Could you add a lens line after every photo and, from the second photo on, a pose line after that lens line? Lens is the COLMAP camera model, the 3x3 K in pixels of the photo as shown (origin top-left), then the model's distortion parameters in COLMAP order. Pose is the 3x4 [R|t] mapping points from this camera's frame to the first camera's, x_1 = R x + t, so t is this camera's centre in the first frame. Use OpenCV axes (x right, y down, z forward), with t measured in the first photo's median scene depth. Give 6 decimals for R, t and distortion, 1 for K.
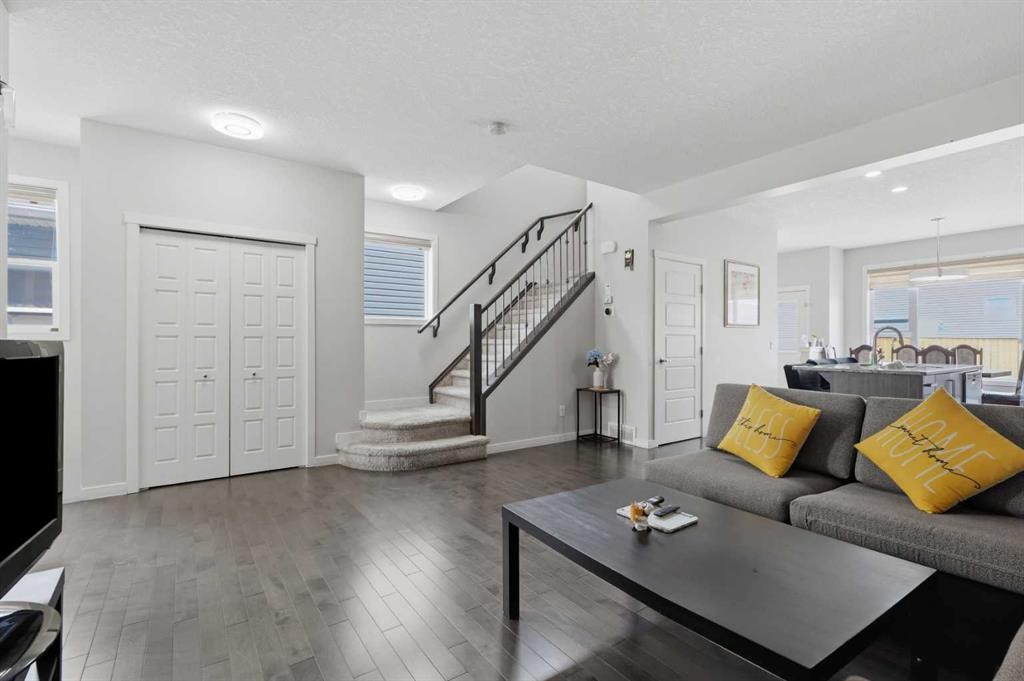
lens RADIAL K [[465.1, 0, 512.0], [0, 465.1, 340.5], [0, 0, 1]] dist [-0.005570, 0.000057]
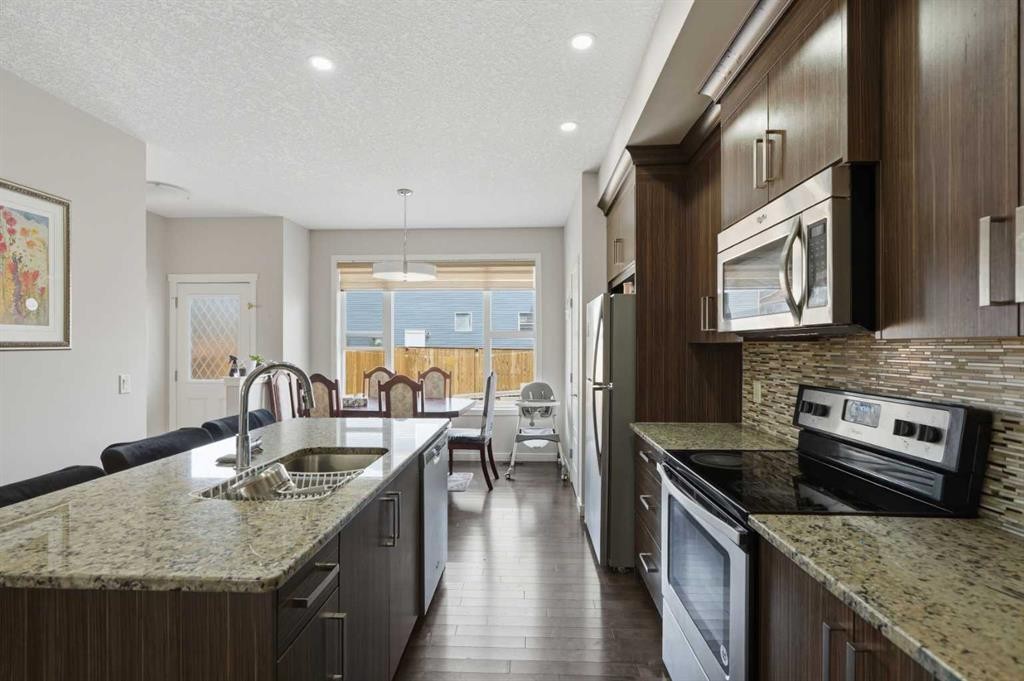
lens RADIAL K [[472.8, 0, 513.2], [0, 472.8, 346.3], [0, 0, 1]] dist [-0.001709, 0.000637]
pose [[0.606285, -0.000907, 0.795247, 0.369881], [-0.004371, 0.999980, 0.004472, -0.028401], [-0.795235, -0.006188, 0.606269, 0.359255]]
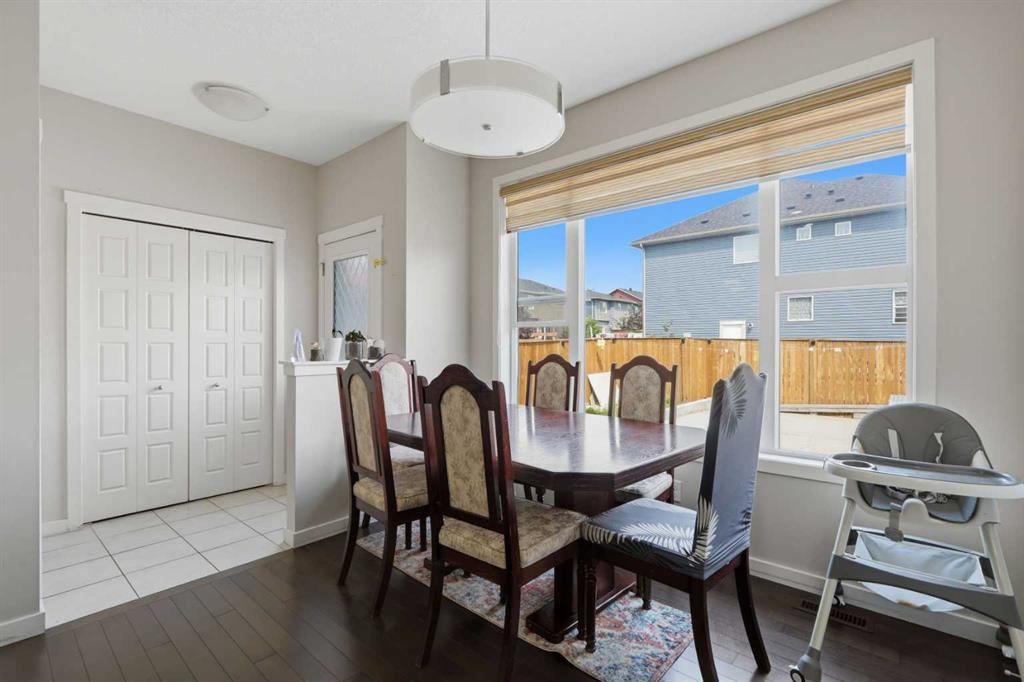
lens RADIAL K [[472.8, 0, 513.2], [0, 472.8, 346.8], [0, 0, 1]] dist [-0.001709, 0.000637]
pose [[0.969534, -0.002171, 0.244948, 0.701829], [-0.000659, 0.999934, 0.011473, -0.003035], [-0.244956, -0.011285, 0.969468, 0.580785]]
